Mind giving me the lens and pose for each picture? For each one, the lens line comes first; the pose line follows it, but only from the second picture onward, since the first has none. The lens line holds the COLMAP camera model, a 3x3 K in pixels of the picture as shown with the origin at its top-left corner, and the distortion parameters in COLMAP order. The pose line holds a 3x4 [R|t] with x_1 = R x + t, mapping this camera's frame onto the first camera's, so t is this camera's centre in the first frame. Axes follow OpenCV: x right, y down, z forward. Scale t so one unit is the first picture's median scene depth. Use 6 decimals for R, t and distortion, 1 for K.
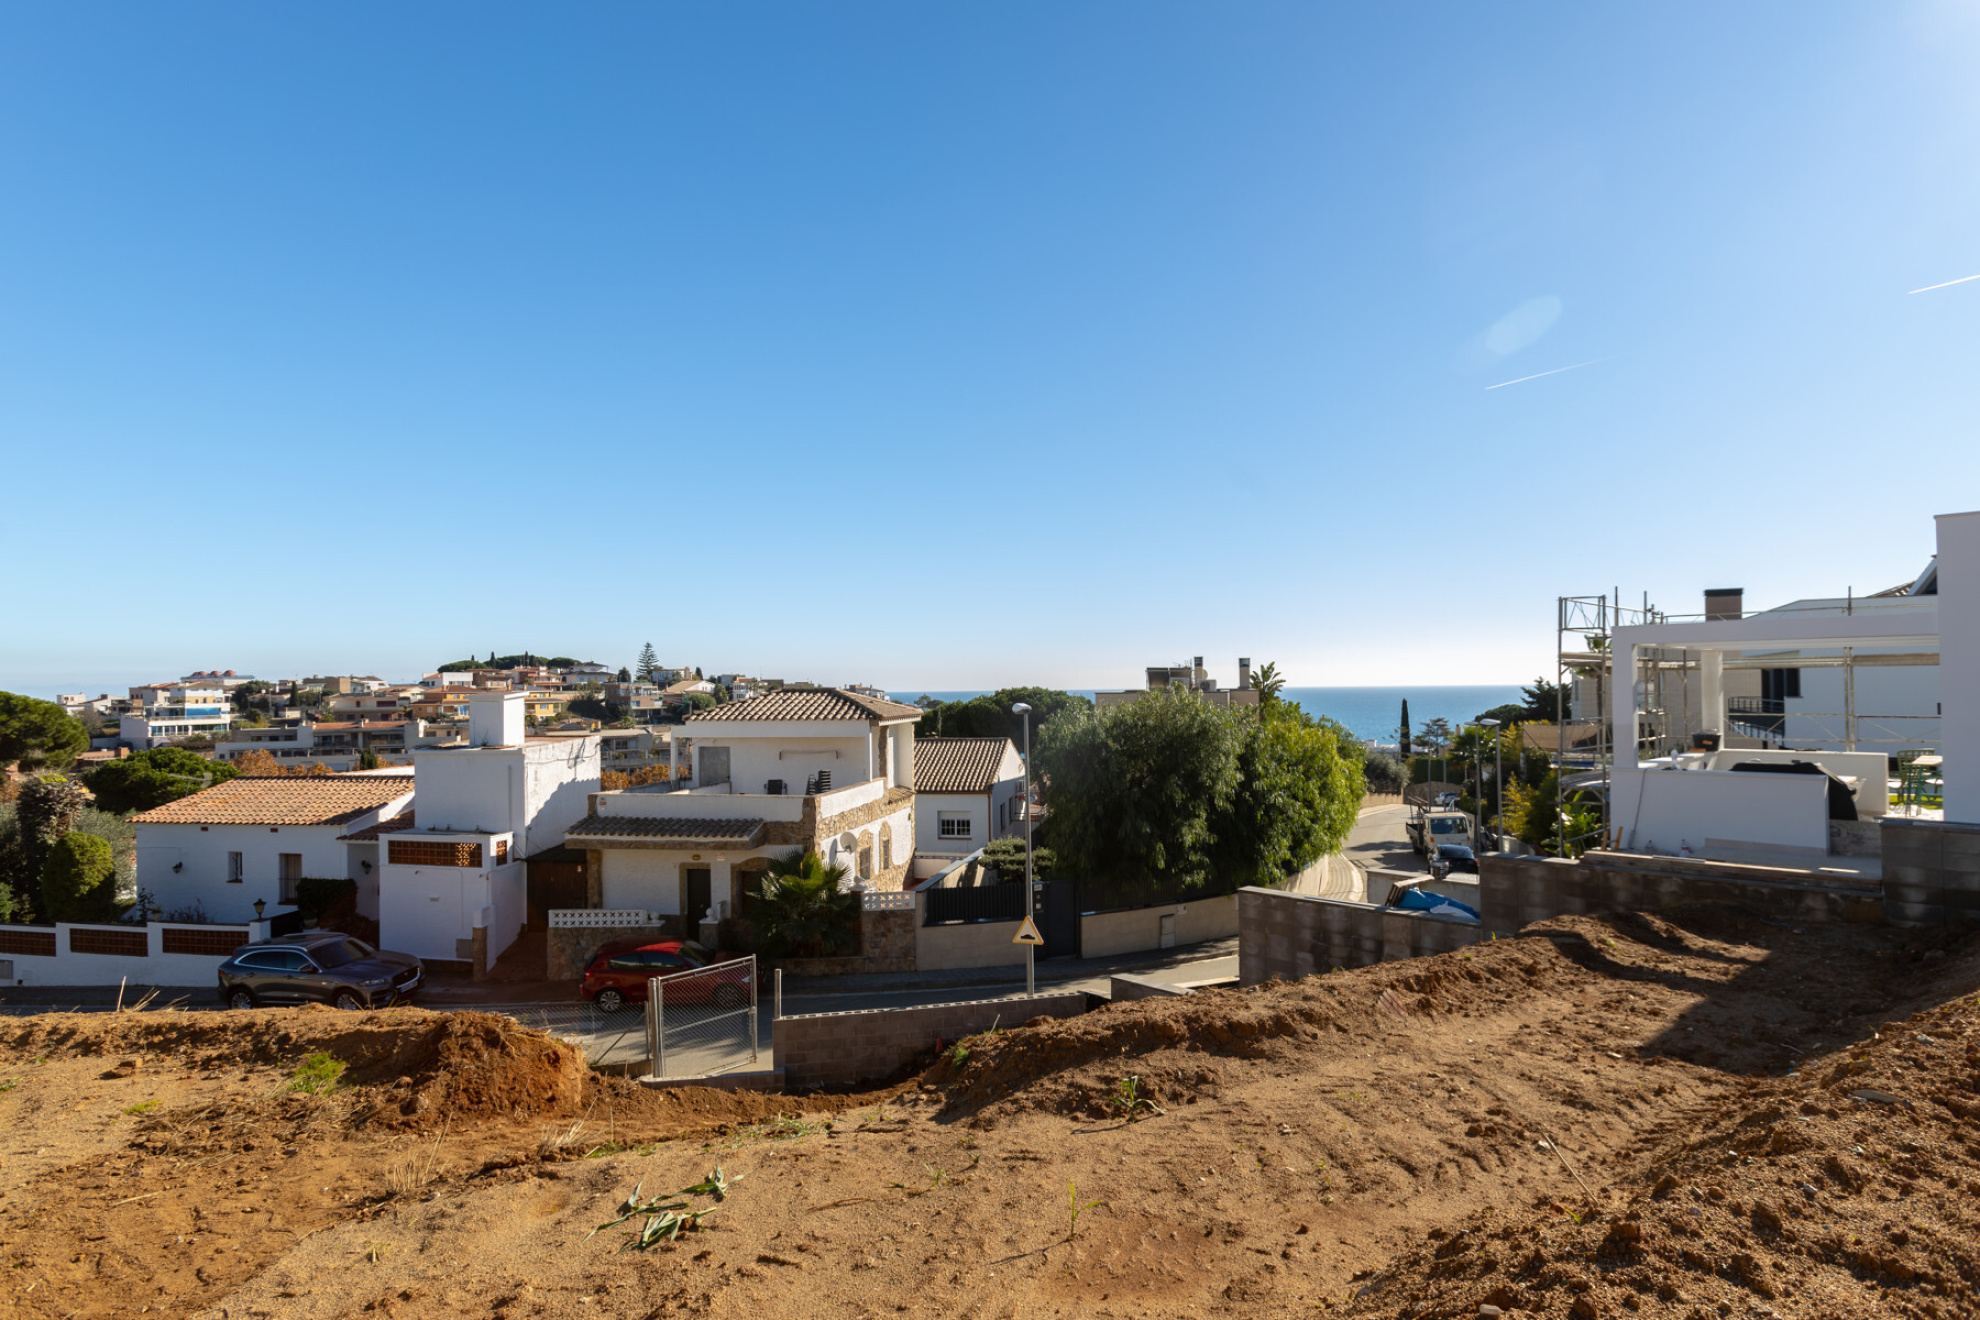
lens RADIAL K [[1042.3, 0, 982.9], [0, 1042.3, 668.1], [0, 0, 1]] dist [0.000571, 0.010296]
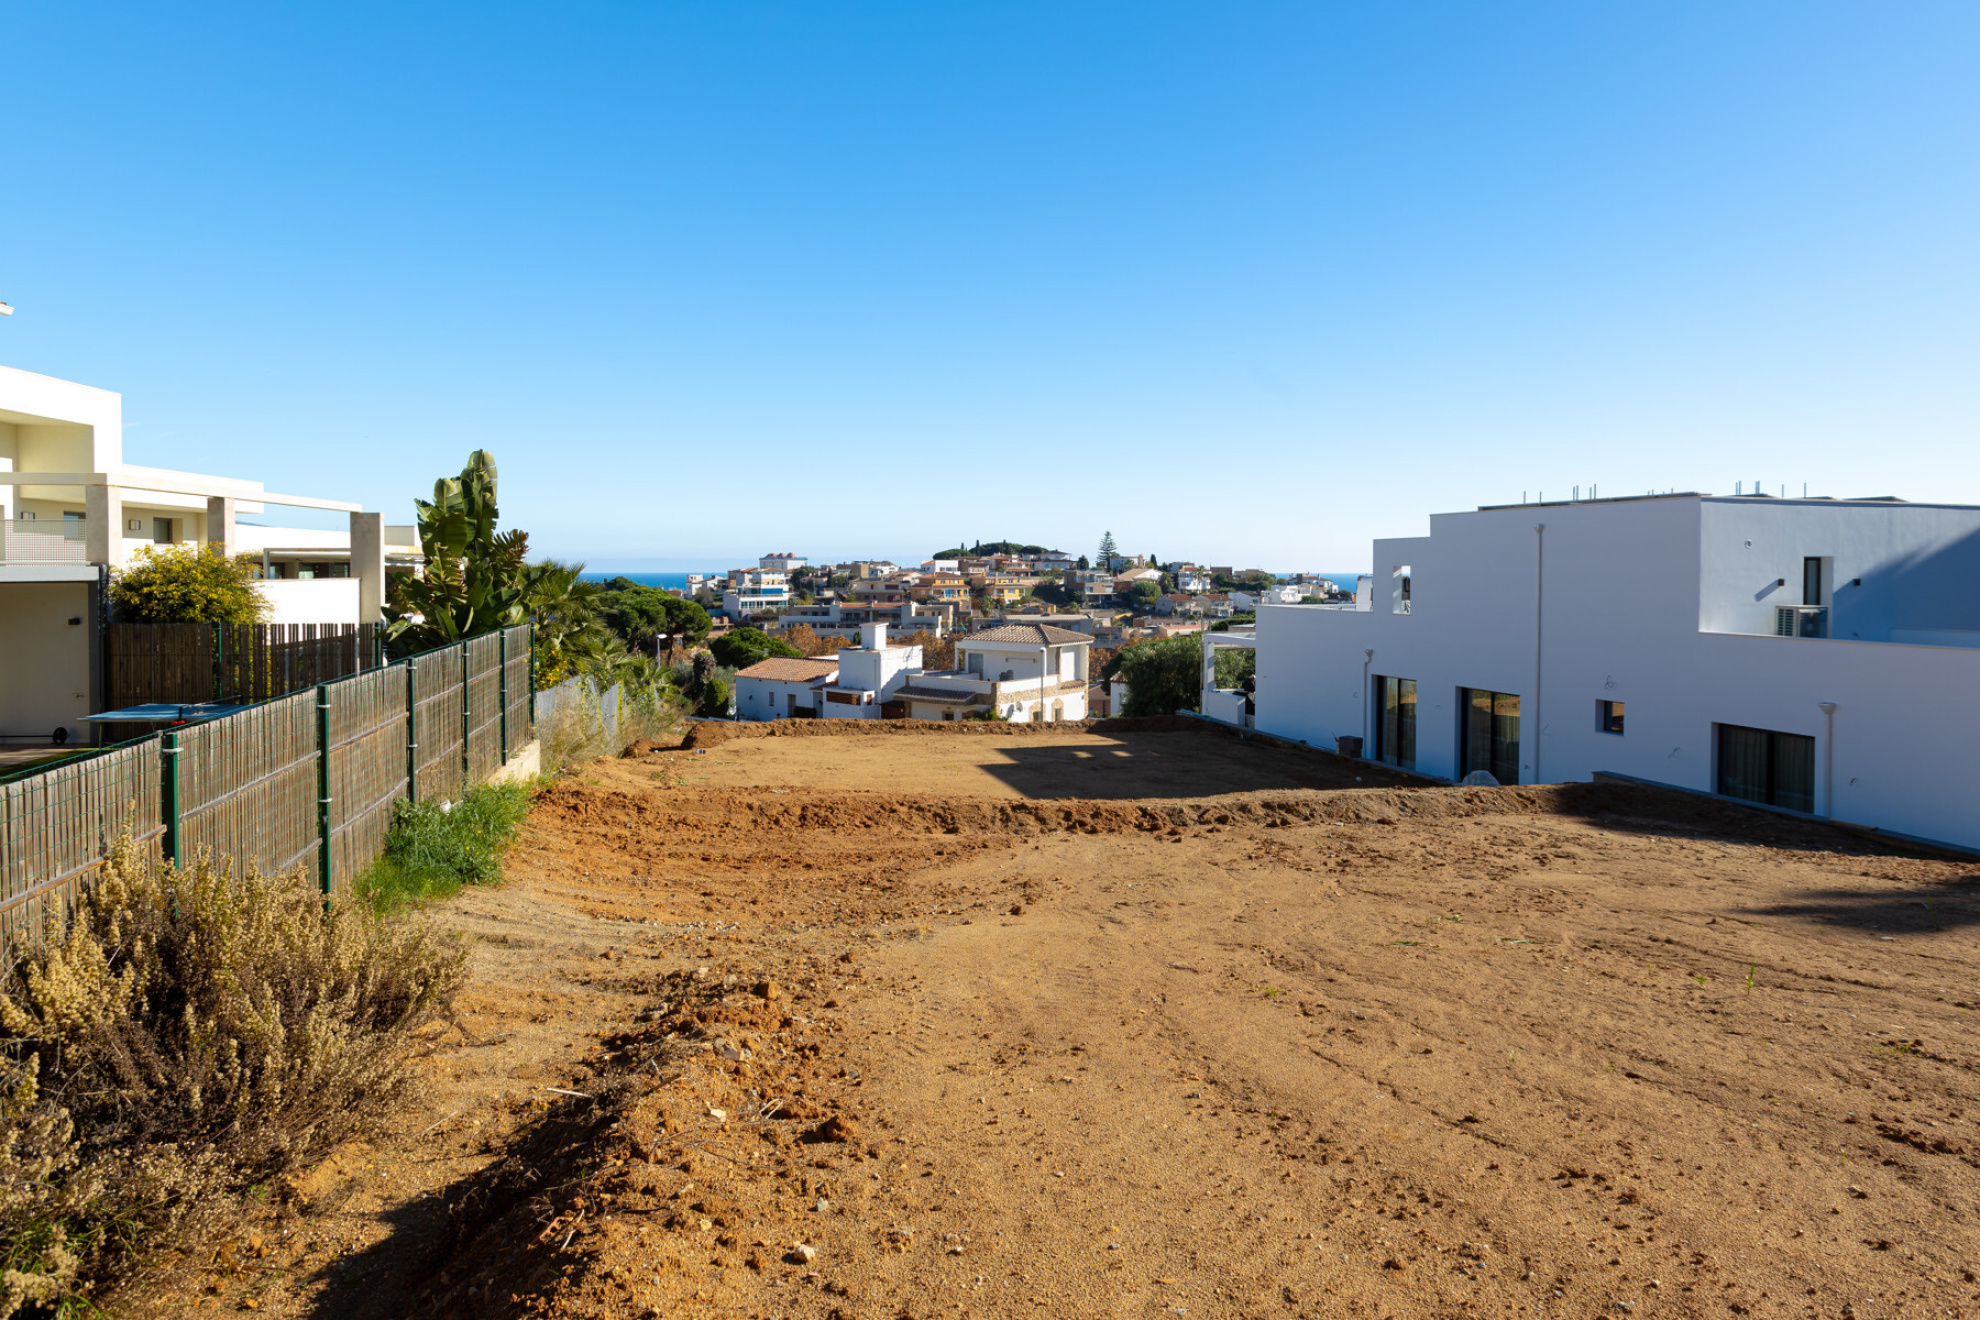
lens RADIAL K [[1071.9, 0, 990.3], [0, 1071.9, 592.5], [0, 0, 1]] dist [-0.027827, 0.020094]
pose [[0.903660, 0.023183, -0.427623, 0.089721], [-0.004948, 0.999032, 0.043704, -0.018182], [0.428222, -0.037378, 0.902900, -0.112606]]
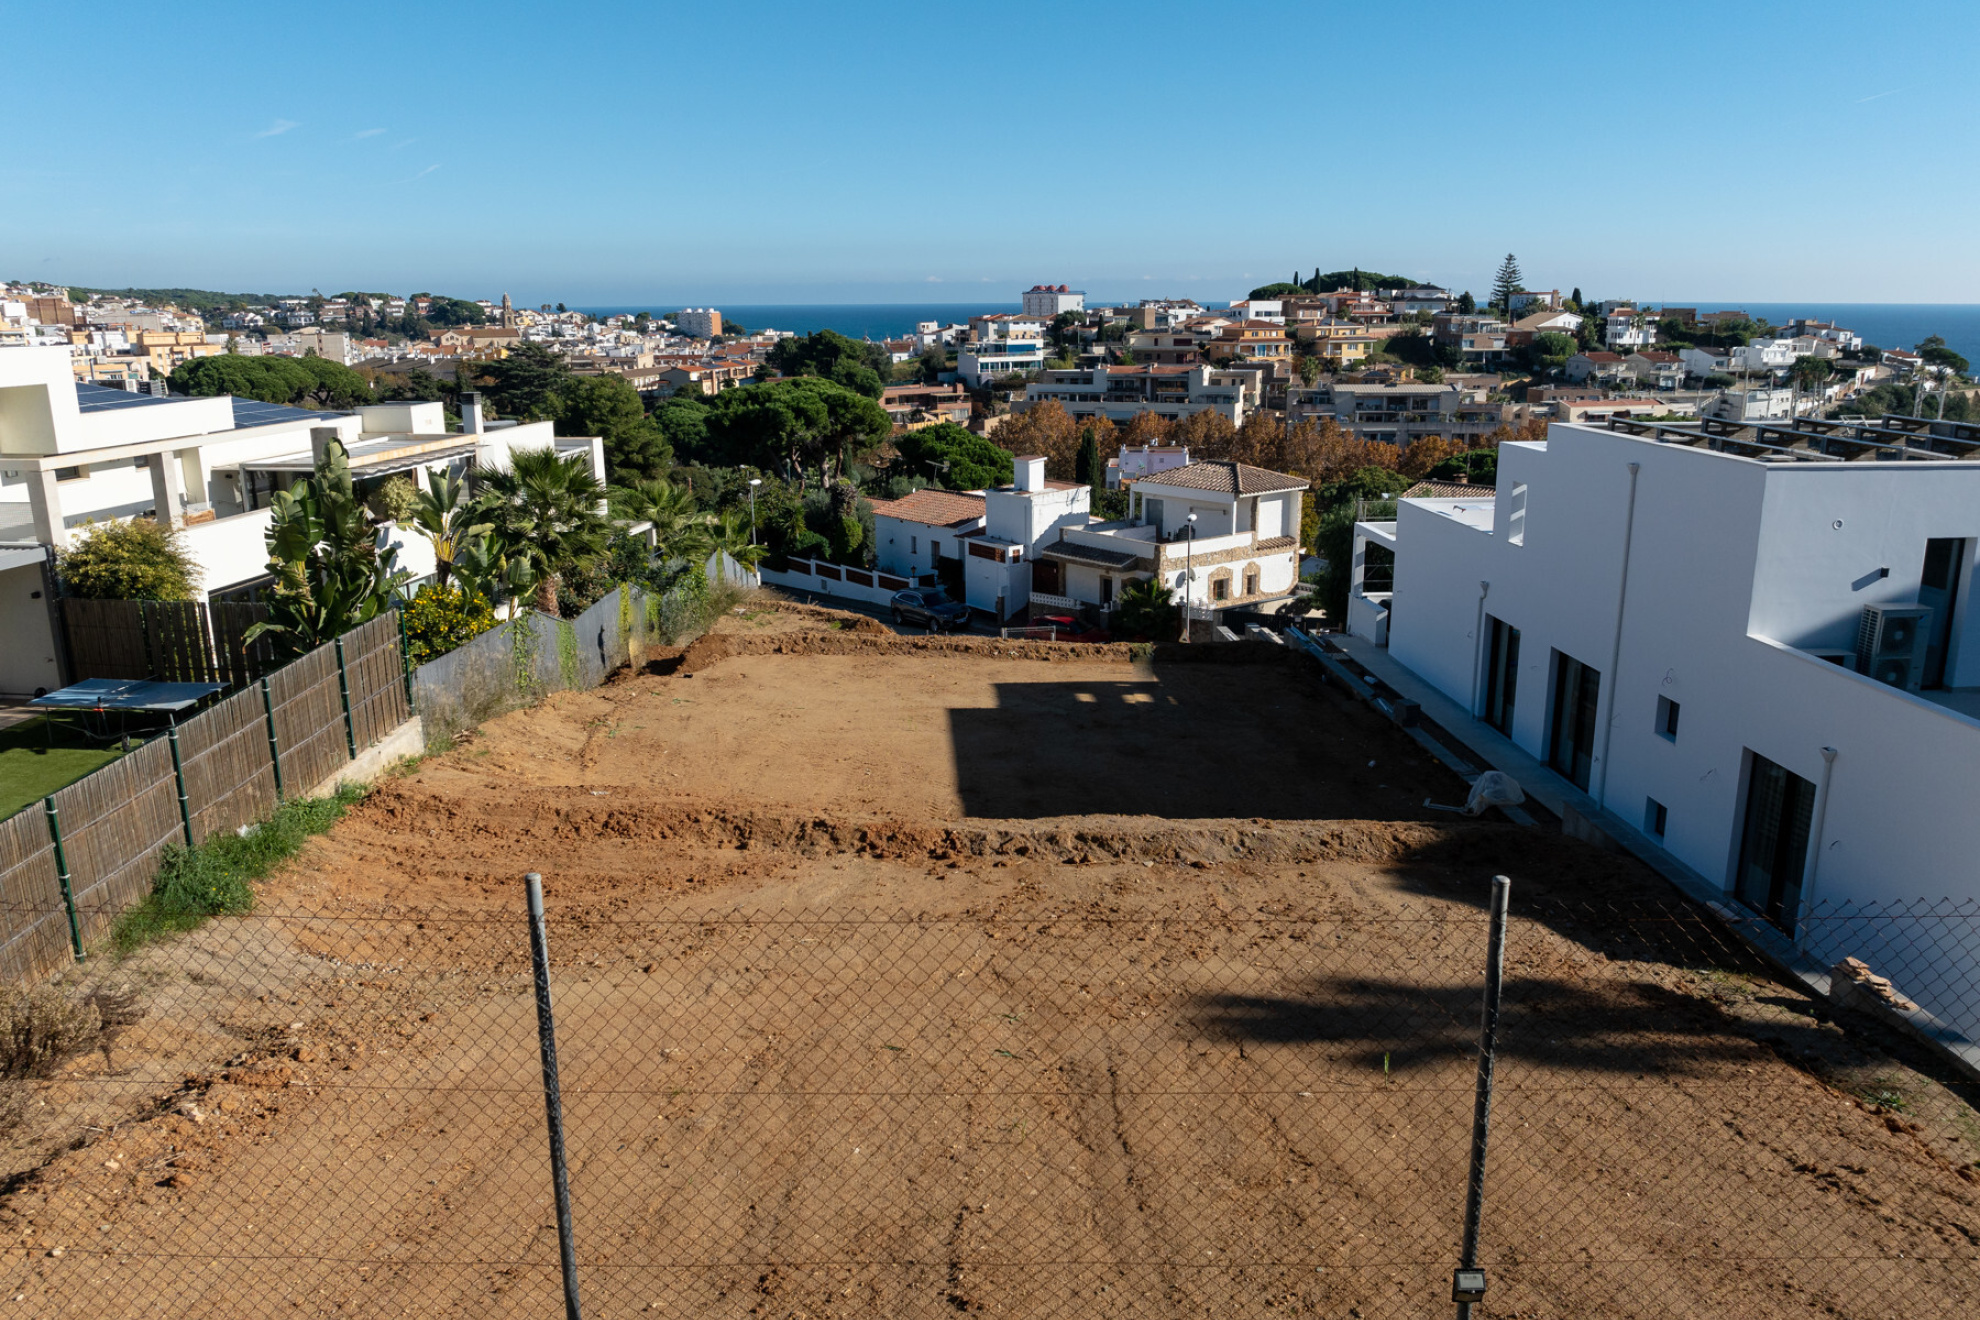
lens RADIAL K [[1443.5, 0, 1012.8], [0, 1443.5, 681.9], [0, 0, 1]] dist [-0.019875, -0.038864]
pose [[0.783020, 0.168282, -0.598799, 0.128781], [0.006637, 0.960390, 0.278580, -0.037289], [0.621961, -0.222108, 0.750888, -0.109937]]
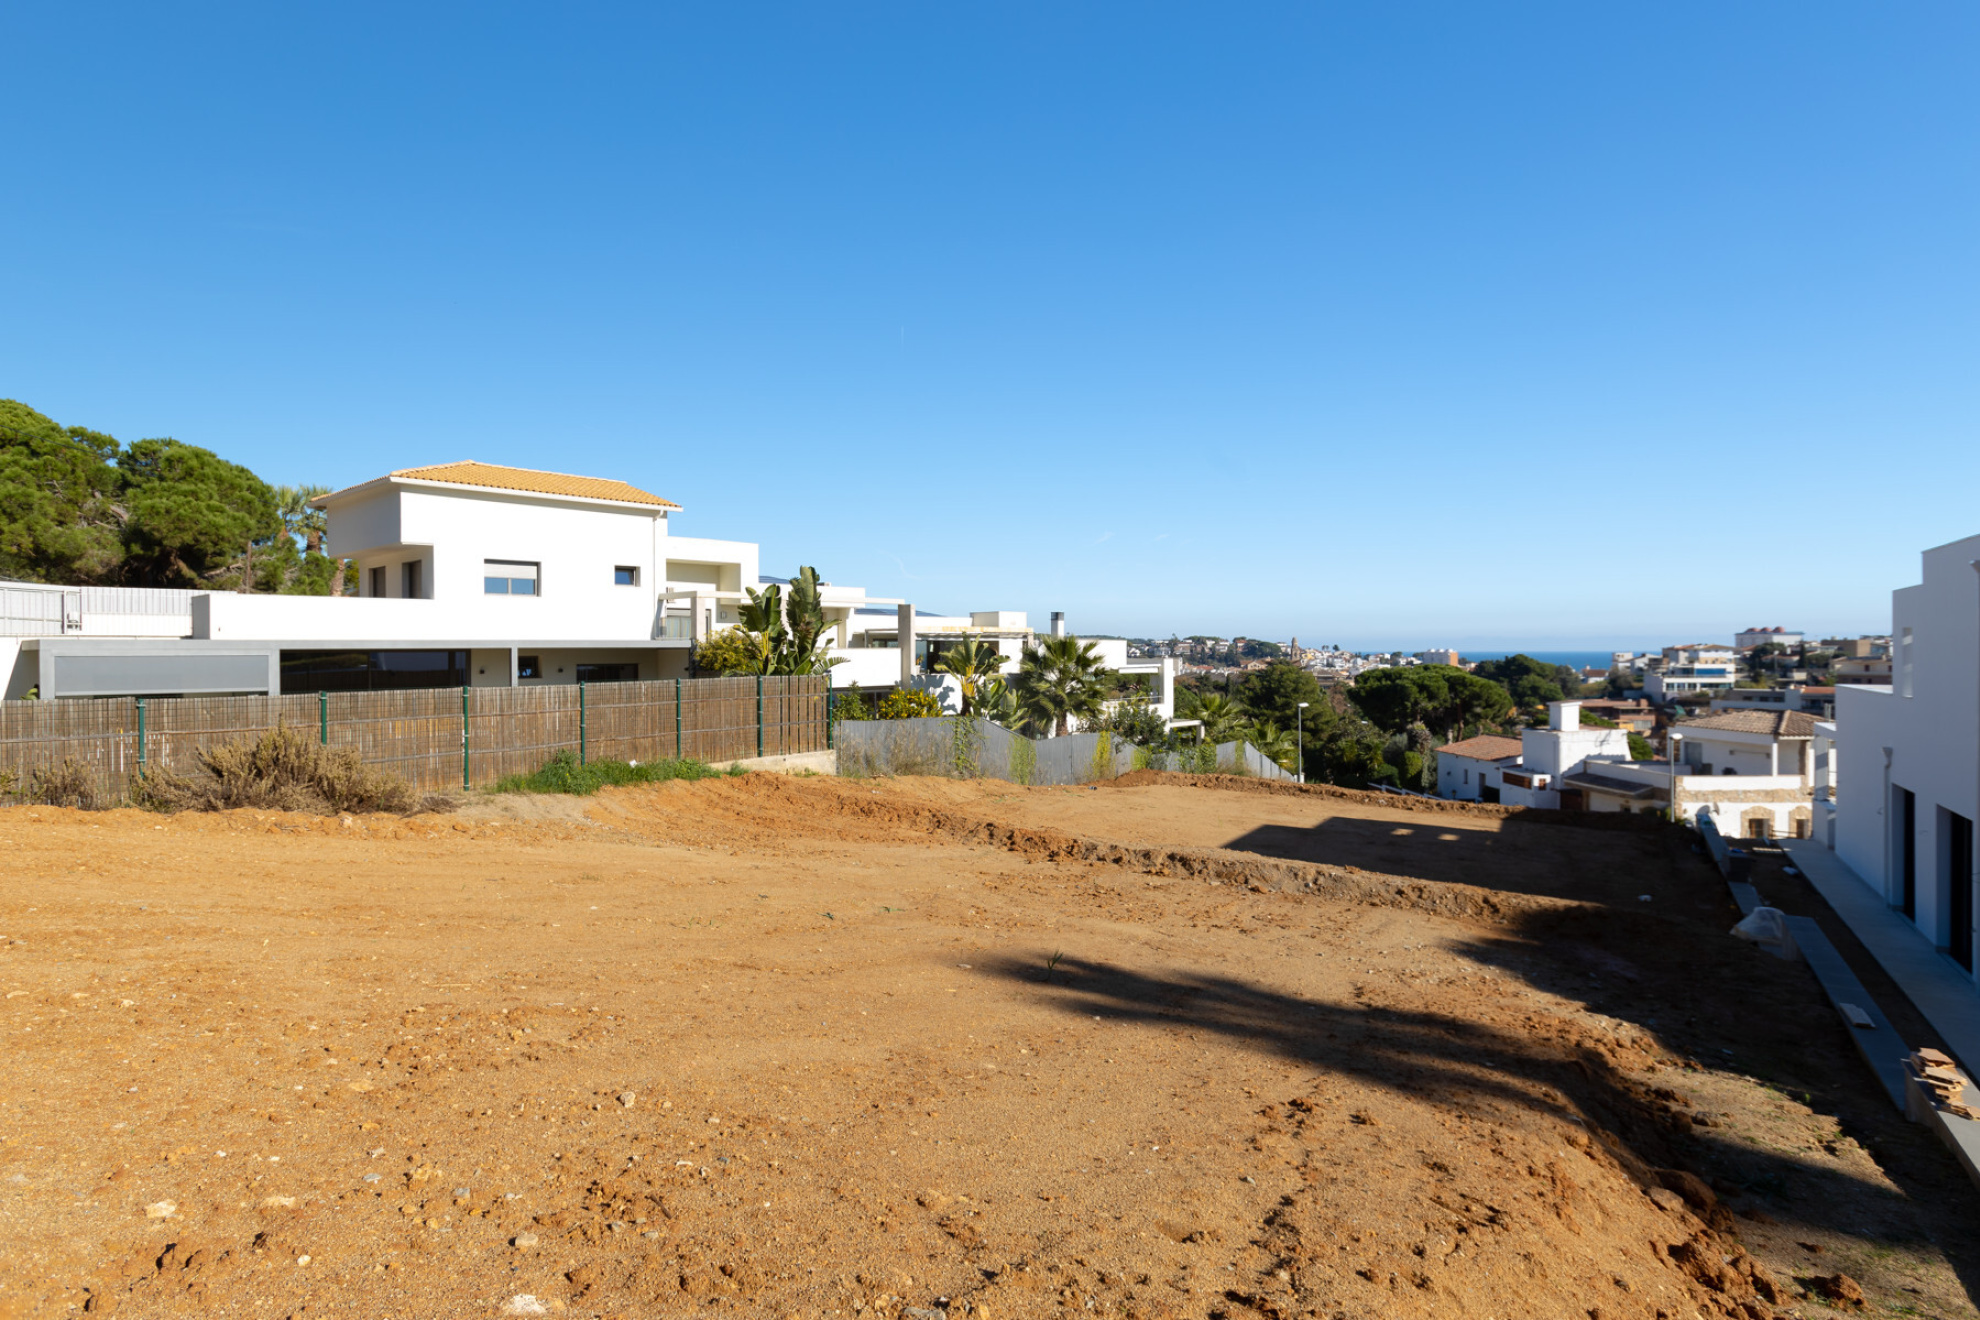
lens RADIAL K [[1042.3, 0, 982.9], [0, 1042.3, 668.1], [0, 0, 1]] dist [0.000571, 0.010296]
pose [[0.267038, 0.030207, -0.963212, 0.146808], [0.016662, 0.999214, 0.035956, -0.016950], [0.963542, -0.025651, 0.266325, -0.069827]]
